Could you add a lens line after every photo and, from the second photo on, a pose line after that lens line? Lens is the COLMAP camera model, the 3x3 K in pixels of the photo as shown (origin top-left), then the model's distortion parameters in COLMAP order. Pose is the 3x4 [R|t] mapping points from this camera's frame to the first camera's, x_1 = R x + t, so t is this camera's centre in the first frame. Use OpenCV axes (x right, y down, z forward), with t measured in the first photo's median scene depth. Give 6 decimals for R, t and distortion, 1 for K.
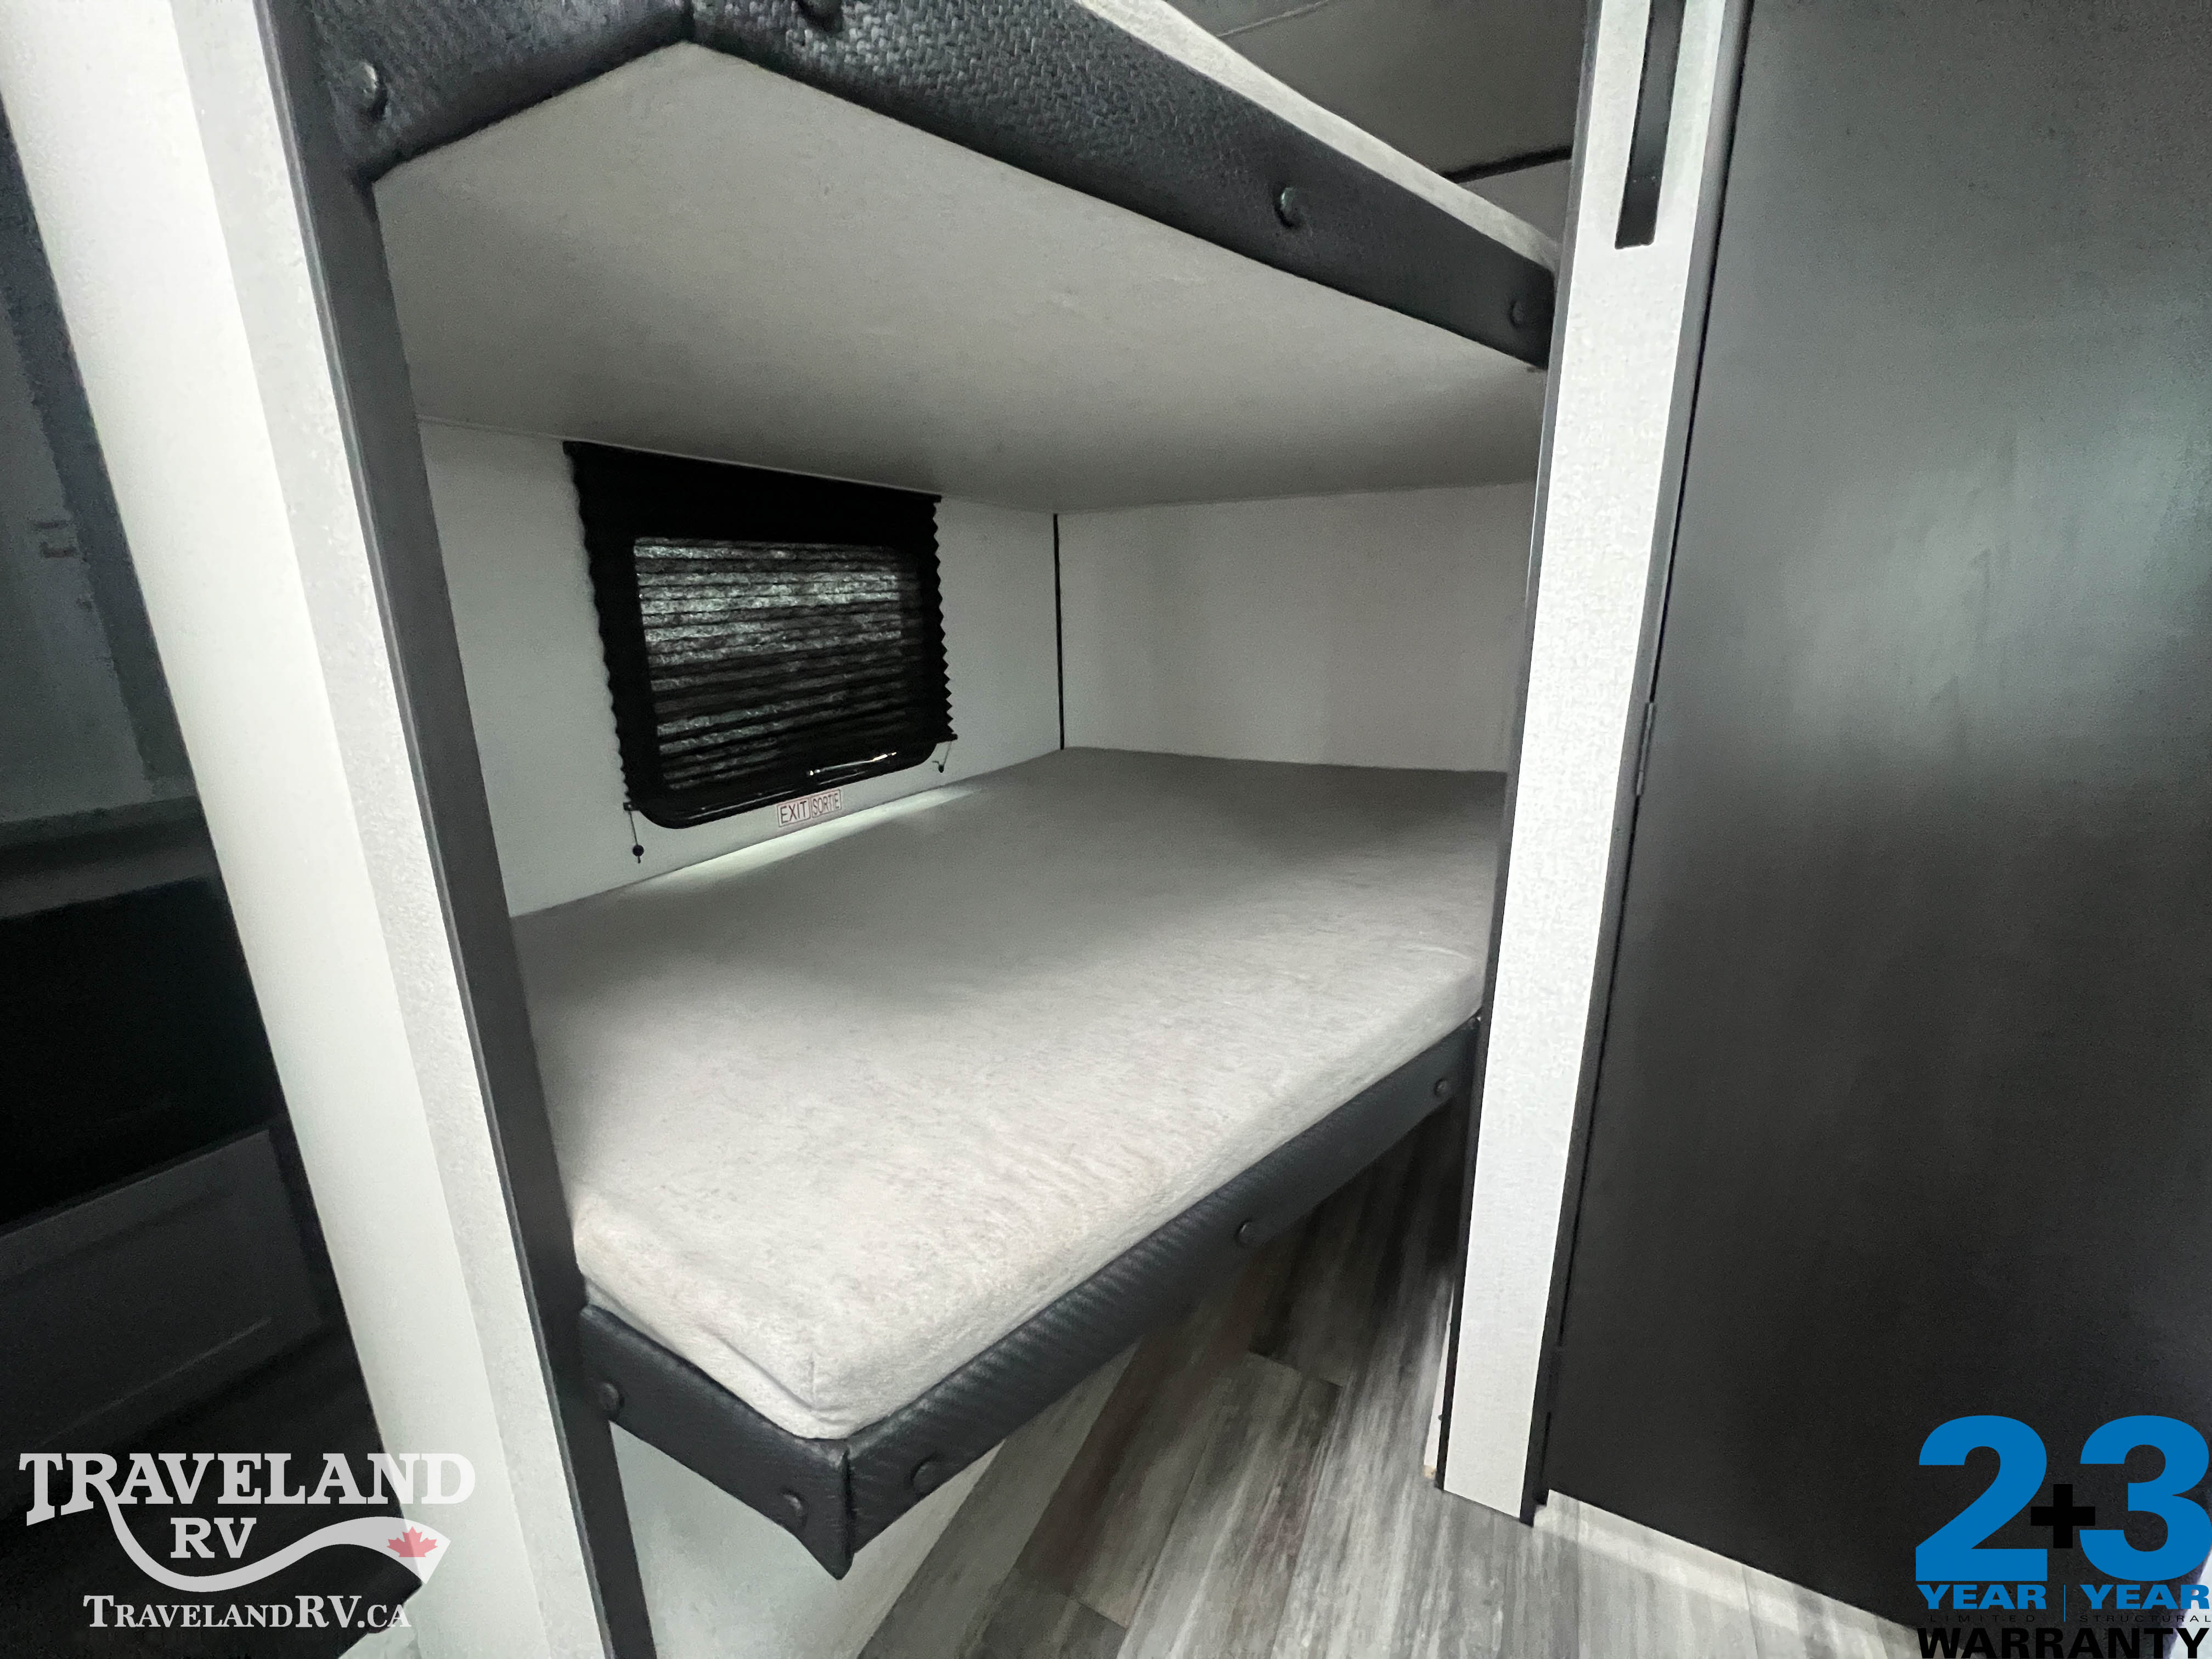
lens RADIAL K [[888.8, 0, 1099.3], [0, 888.8, 824.3], [0, 0, 1]] dist [-0.006073, 0.000840]
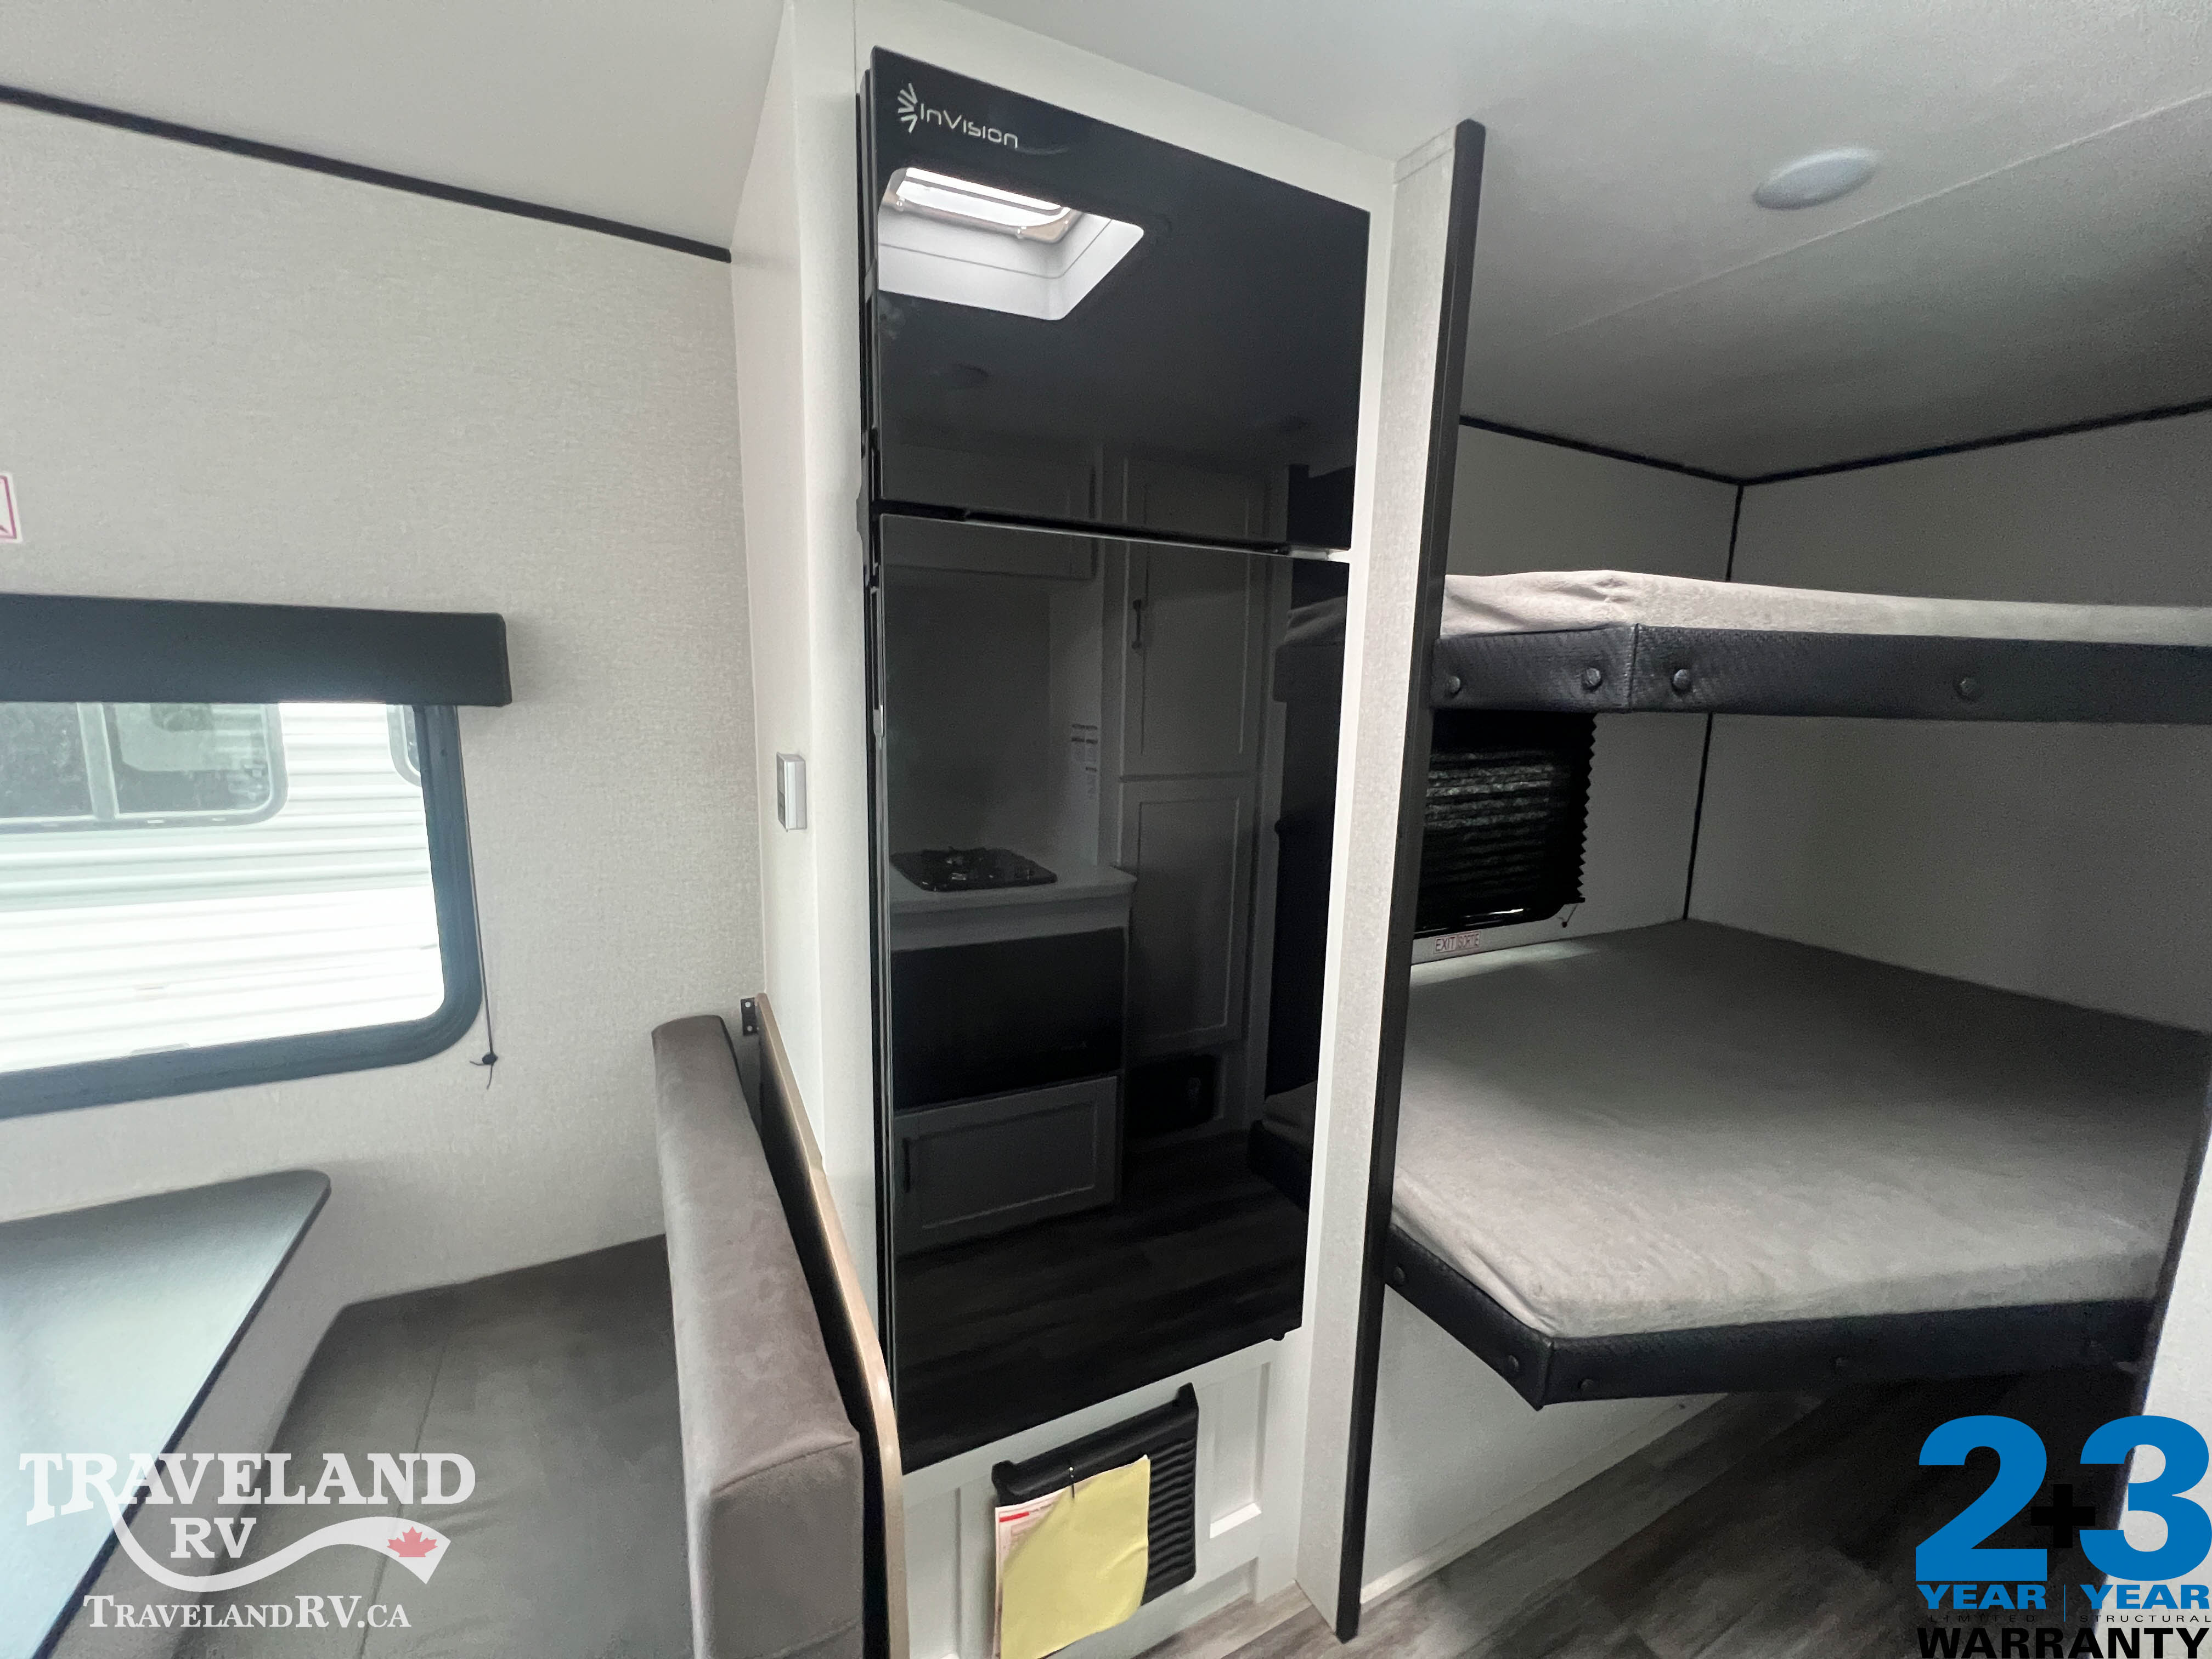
lens RADIAL K [[883.6, 0, 1103.9], [0, 883.6, 825.9], [0, 0, 1]] dist [-0.002736, 0.000569]
pose [[0.816450, 0.123260, -0.564107, -0.064950], [-0.179784, 0.982653, -0.045494, -0.054648], [0.548714, 0.138561, 0.824447, -0.567043]]
